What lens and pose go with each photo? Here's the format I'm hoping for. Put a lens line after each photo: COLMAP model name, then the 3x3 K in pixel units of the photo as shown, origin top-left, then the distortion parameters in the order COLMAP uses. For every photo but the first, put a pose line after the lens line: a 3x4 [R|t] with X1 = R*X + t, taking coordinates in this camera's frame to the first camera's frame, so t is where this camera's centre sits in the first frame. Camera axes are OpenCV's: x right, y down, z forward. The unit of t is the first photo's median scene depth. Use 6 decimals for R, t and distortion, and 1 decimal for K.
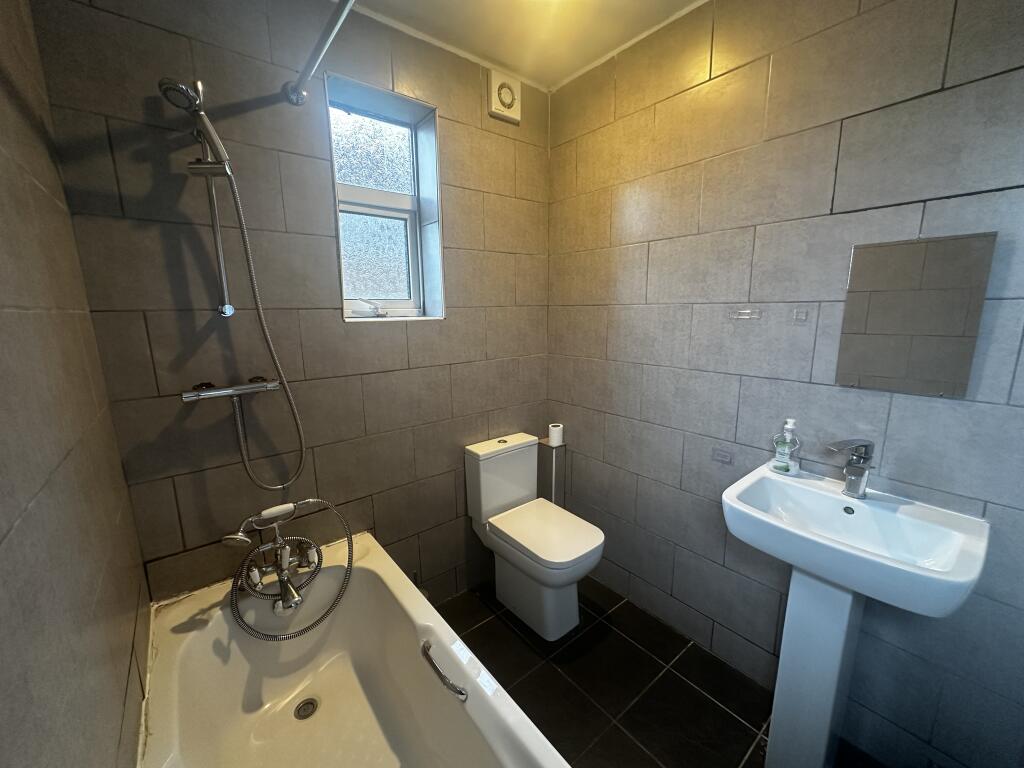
lens RADIAL K [[409.9, 0, 516.0], [0, 409.9, 383.6], [0, 0, 1]] dist [-0.003049, 0.000254]
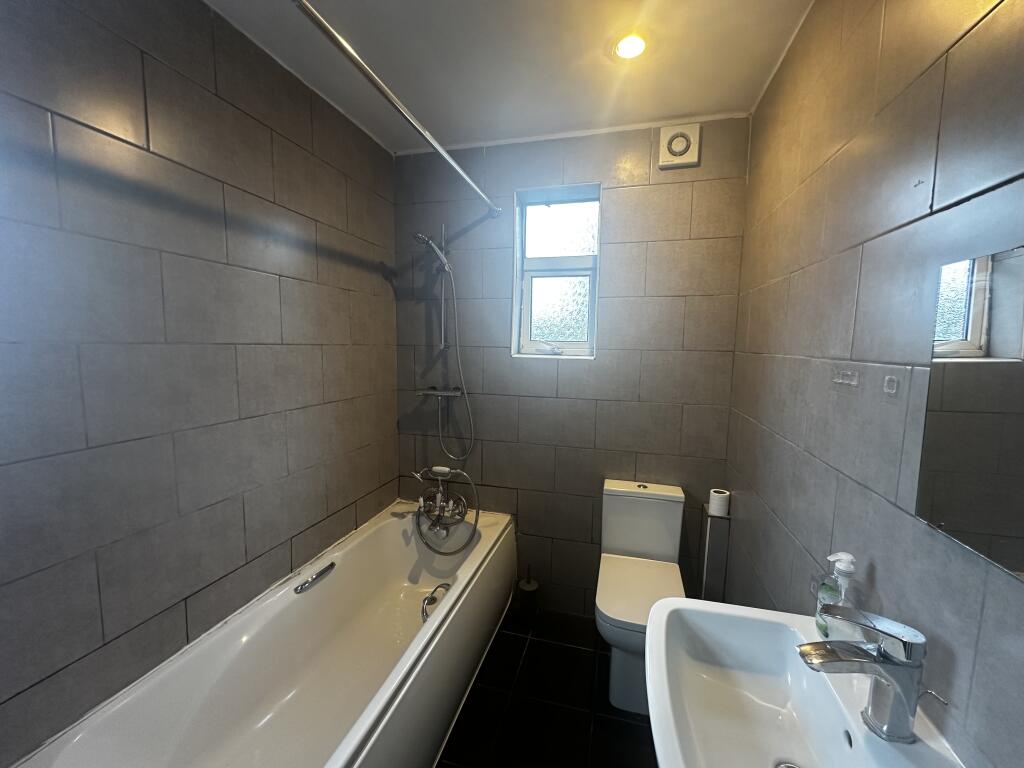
lens RADIAL K [[409.9, 0, 516.1], [0, 409.9, 383.5], [0, 0, 1]] dist [-0.003049, 0.000254]
pose [[0.581754, 0.104170, -0.806667, 0.635028], [-0.171896, 0.985110, 0.003245, -0.059412], [0.794993, 0.136775, 0.590998, 0.170980]]
